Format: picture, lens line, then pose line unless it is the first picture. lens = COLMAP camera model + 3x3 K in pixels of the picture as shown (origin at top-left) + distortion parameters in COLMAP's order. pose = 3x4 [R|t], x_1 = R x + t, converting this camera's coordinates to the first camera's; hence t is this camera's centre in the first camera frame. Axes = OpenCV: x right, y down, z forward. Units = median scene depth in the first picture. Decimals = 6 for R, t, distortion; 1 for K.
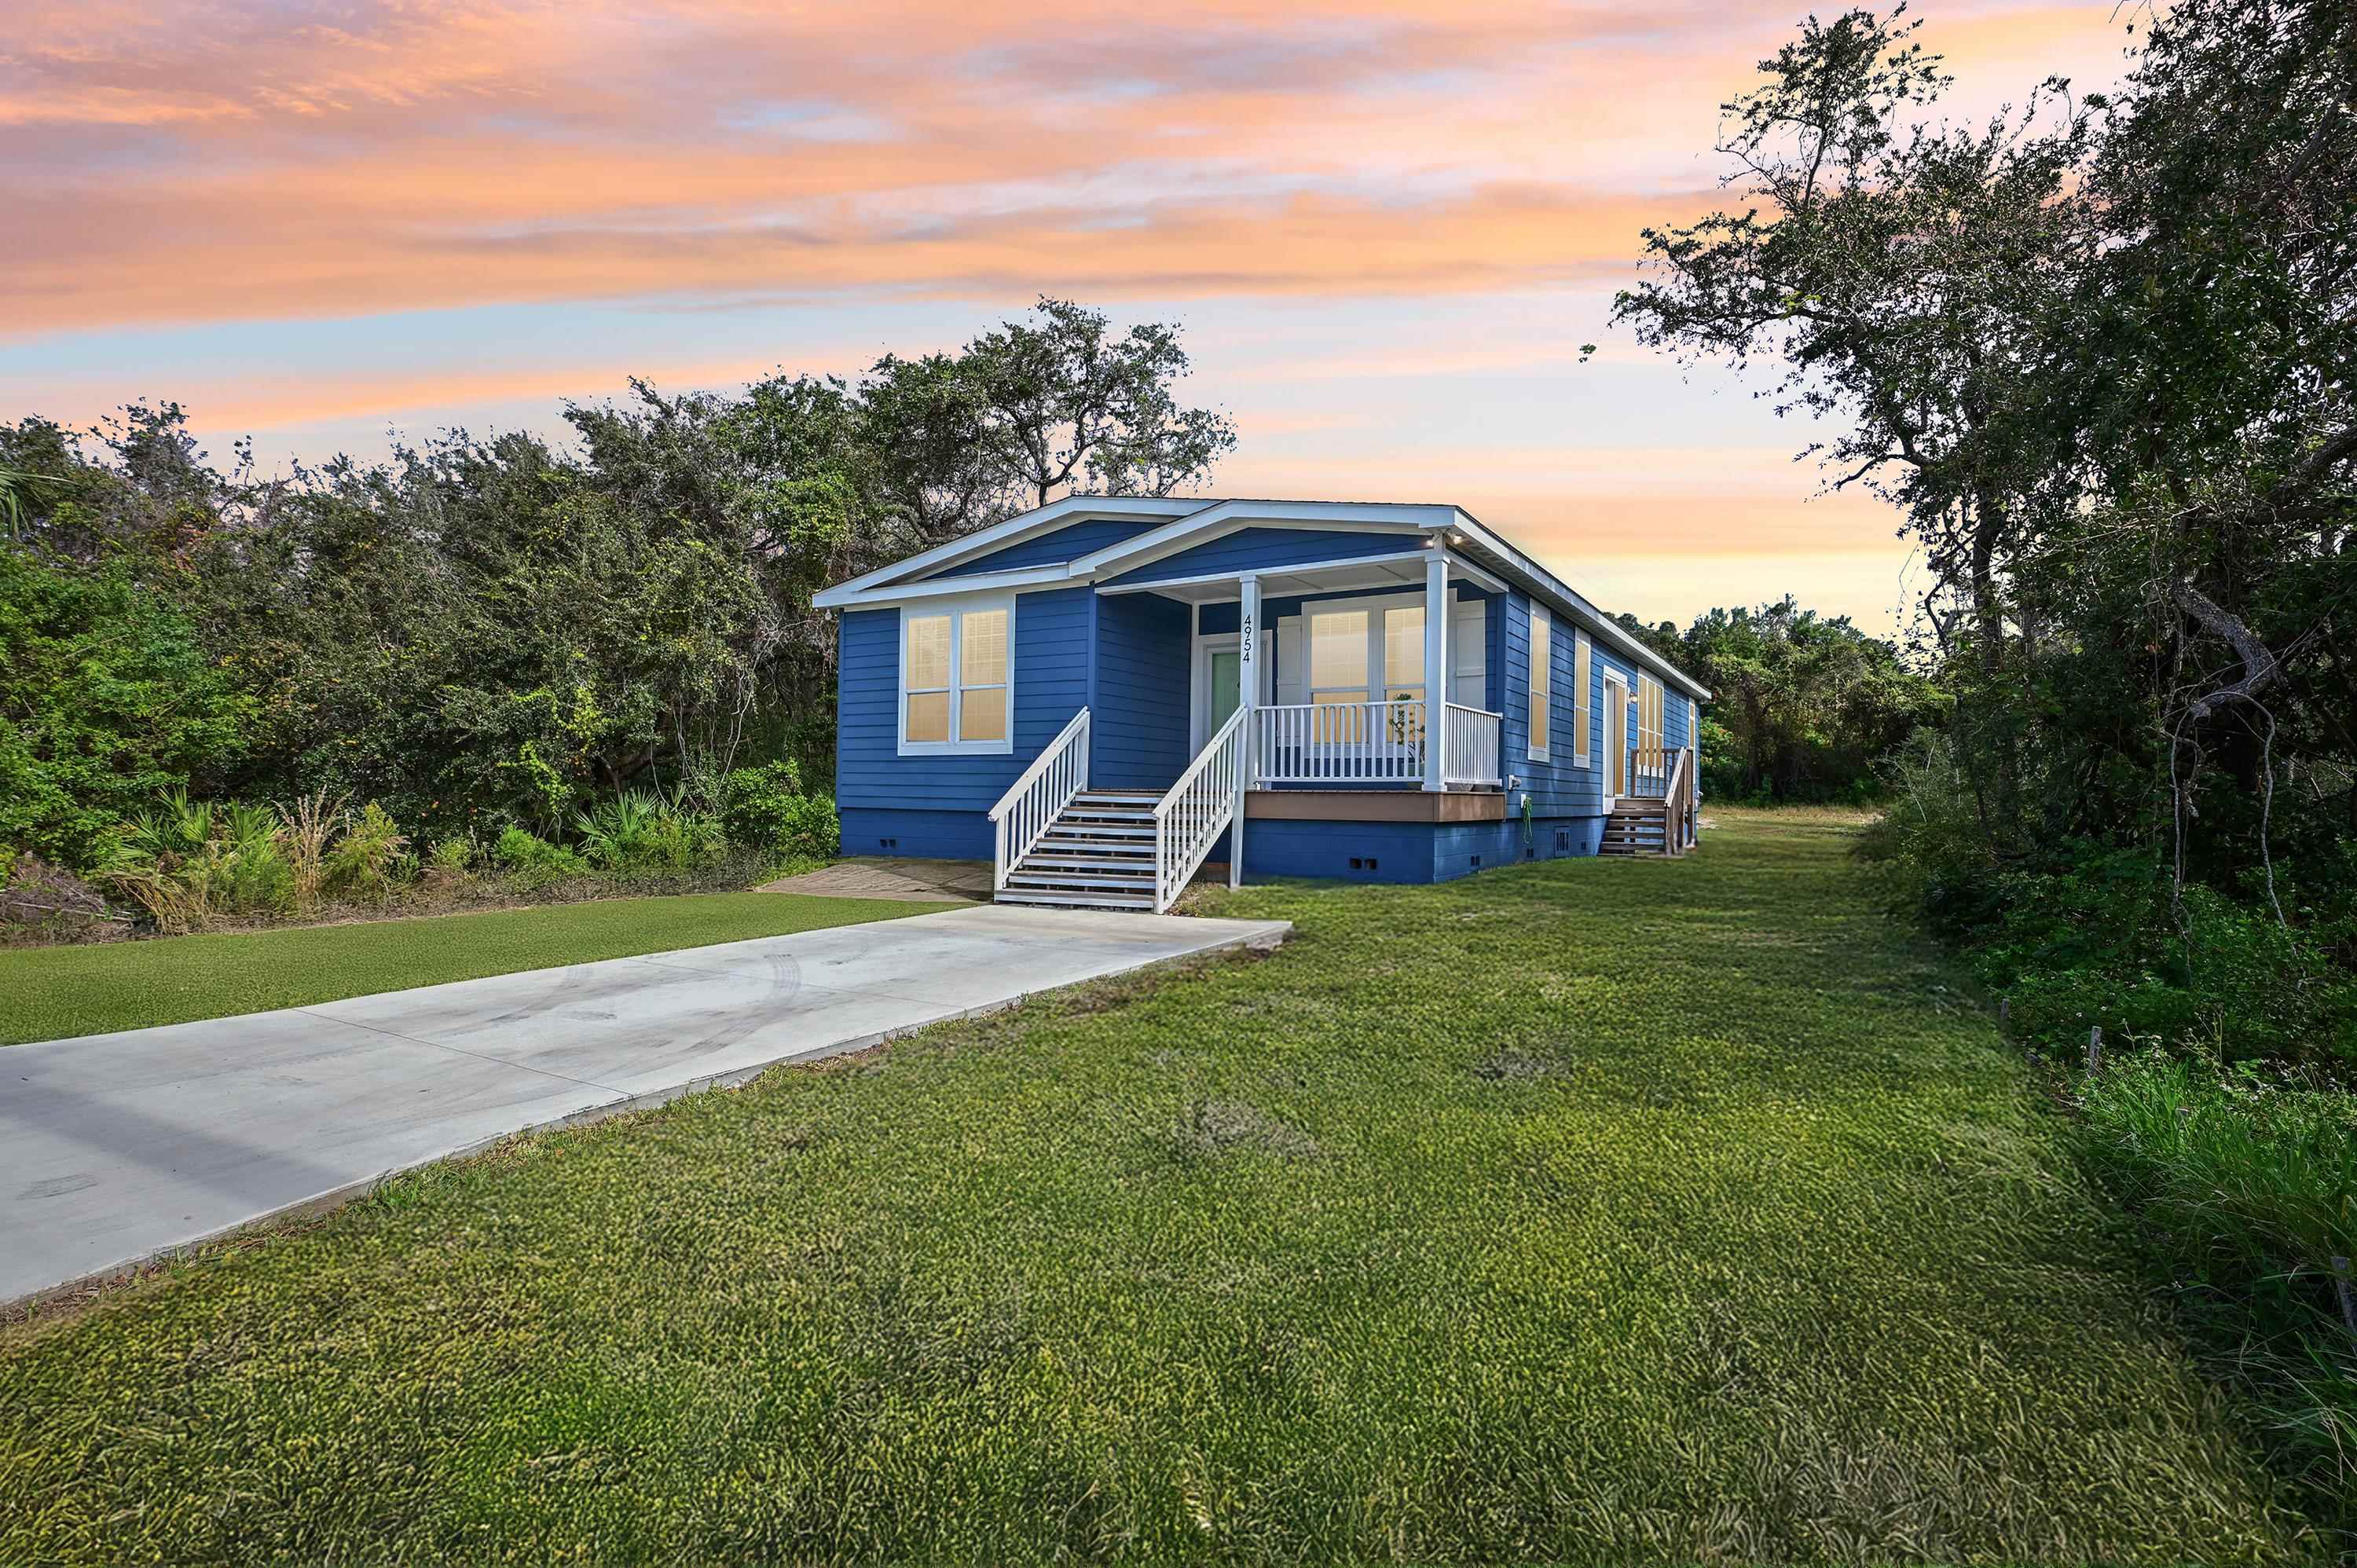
lens RADIAL K [[1071.4, 0, 1181.8], [0, 1071.4, 785.3], [0, 0, 1]] dist [-0.005105, -0.000002]
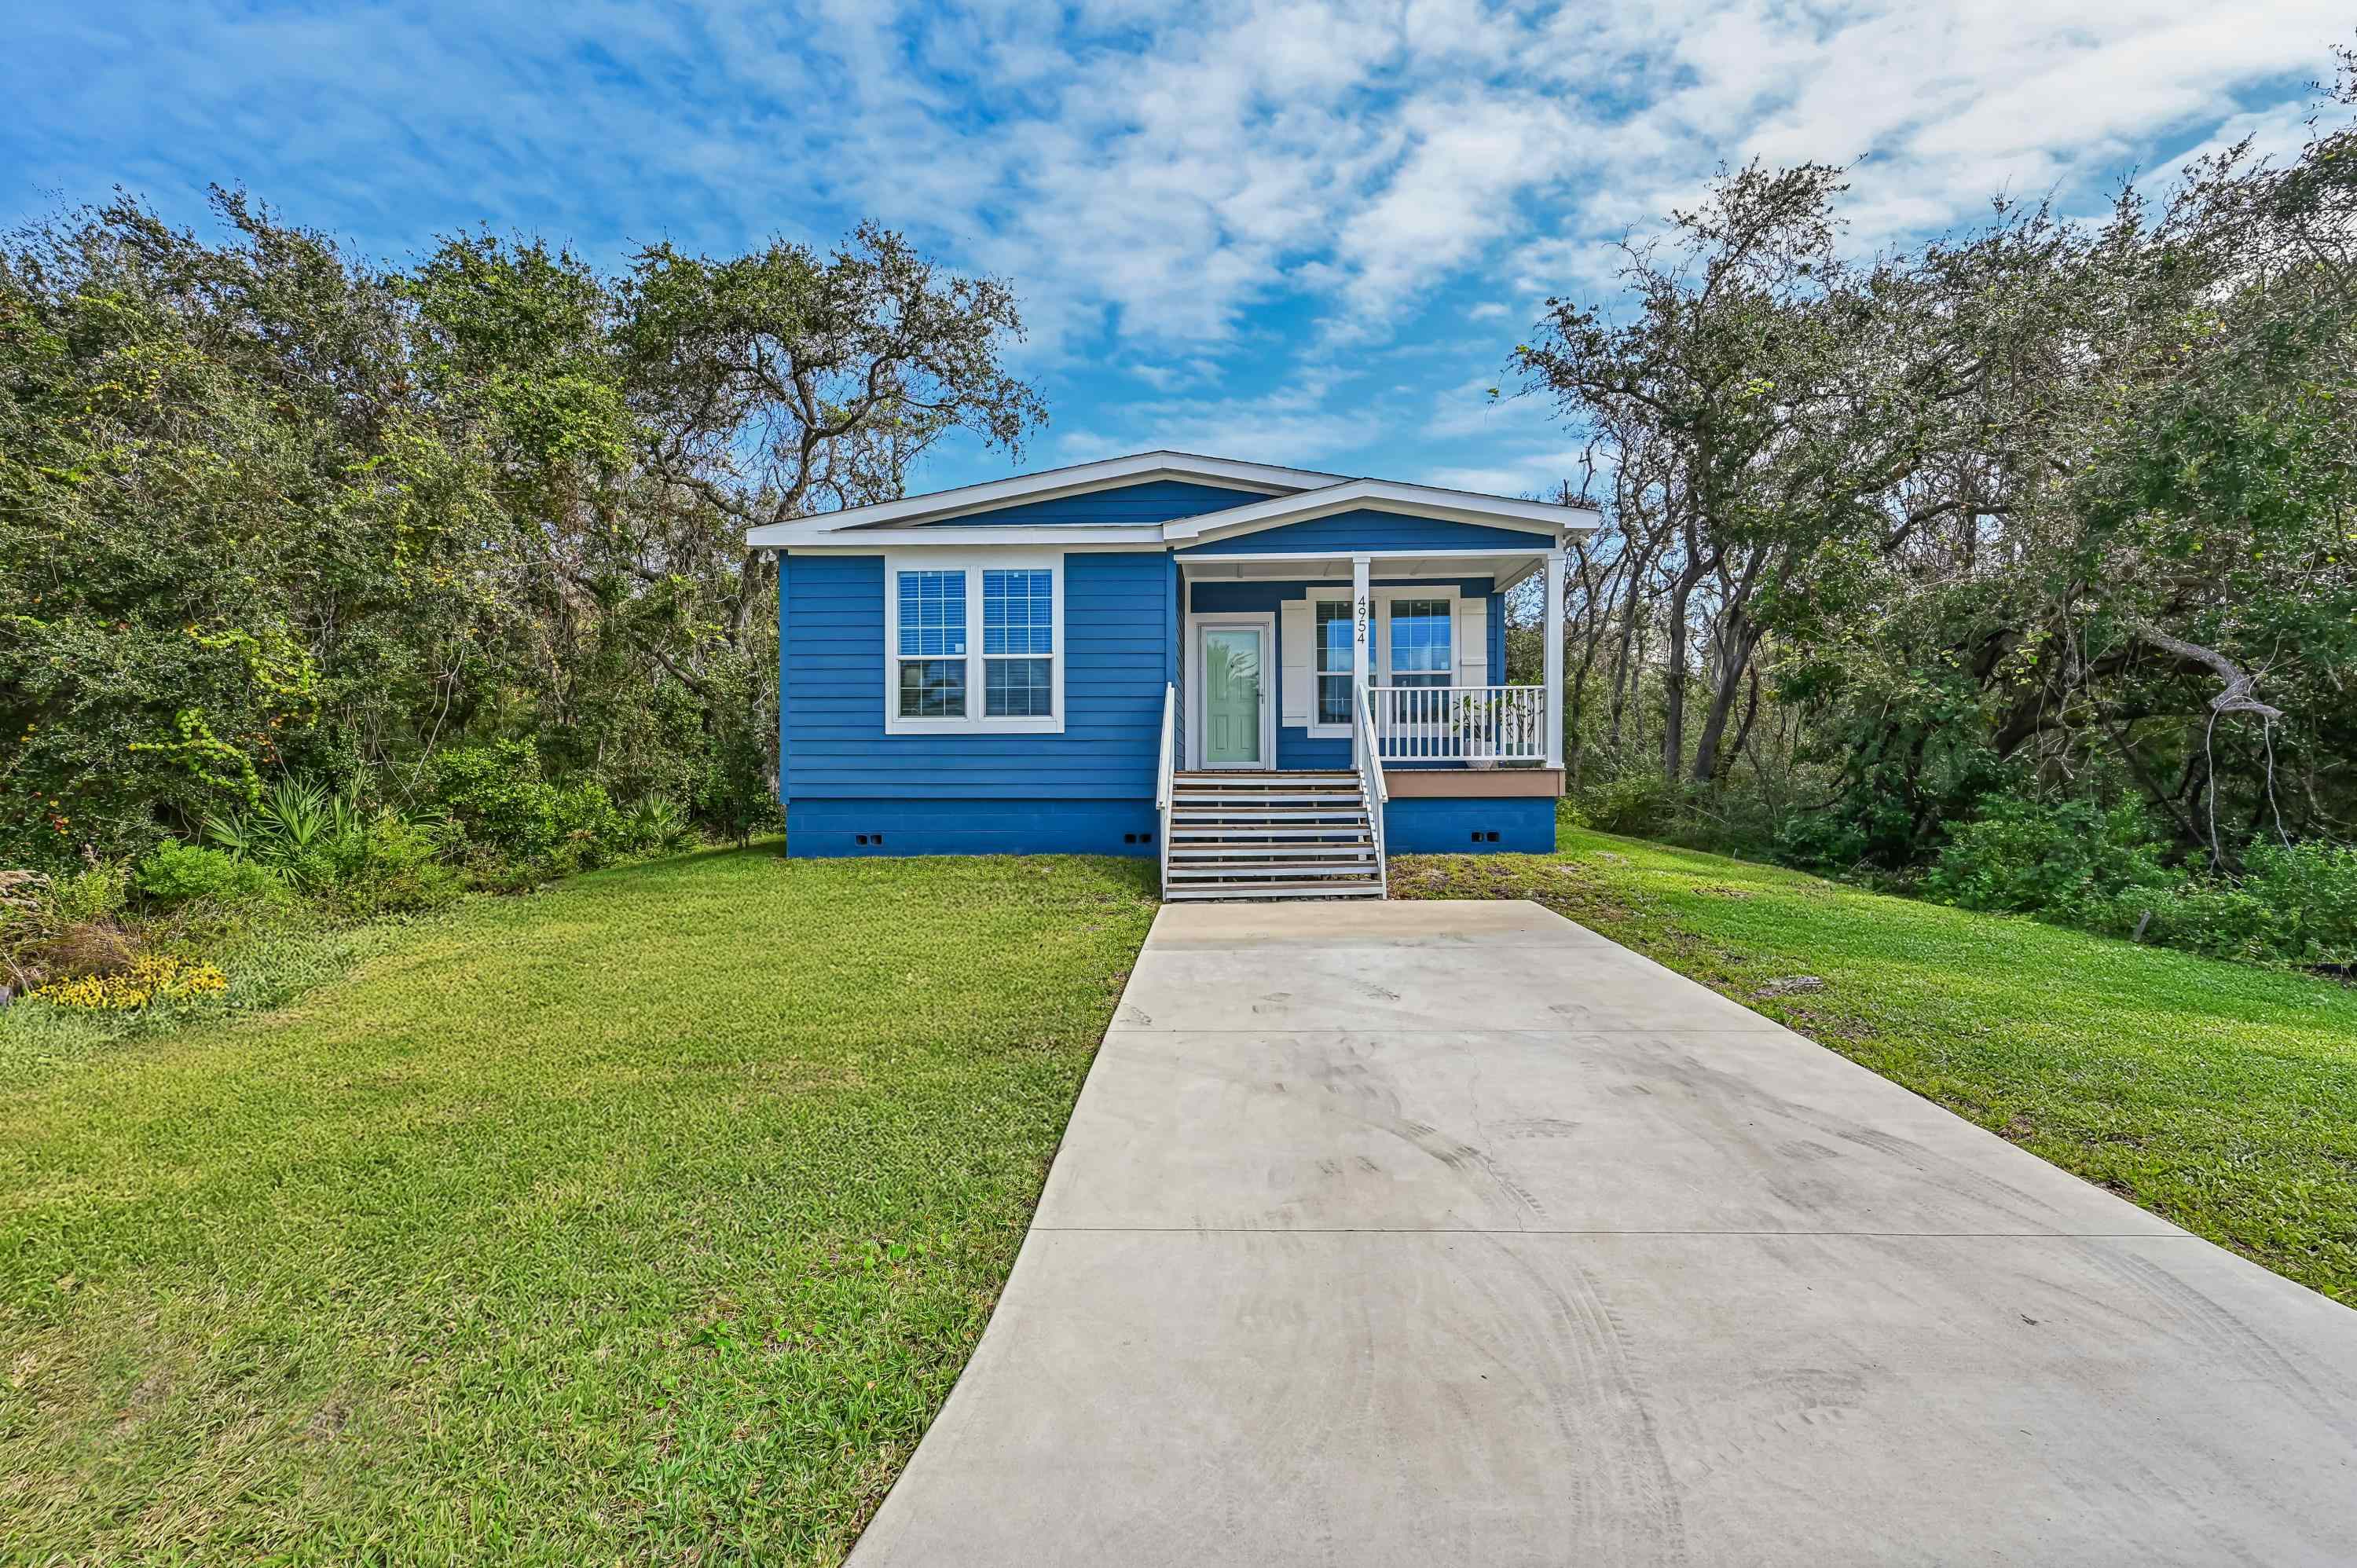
lens RADIAL K [[966.0, 0, 1178.5], [0, 966.0, 777.9], [0, 0, 1]] dist [-0.000706, -0.000451]
pose [[0.872350, -0.017910, 0.488554, -0.466216], [0.011196, 0.999799, 0.016661, -0.004403], [-0.488754, -0.009064, 0.872375, 0.255205]]
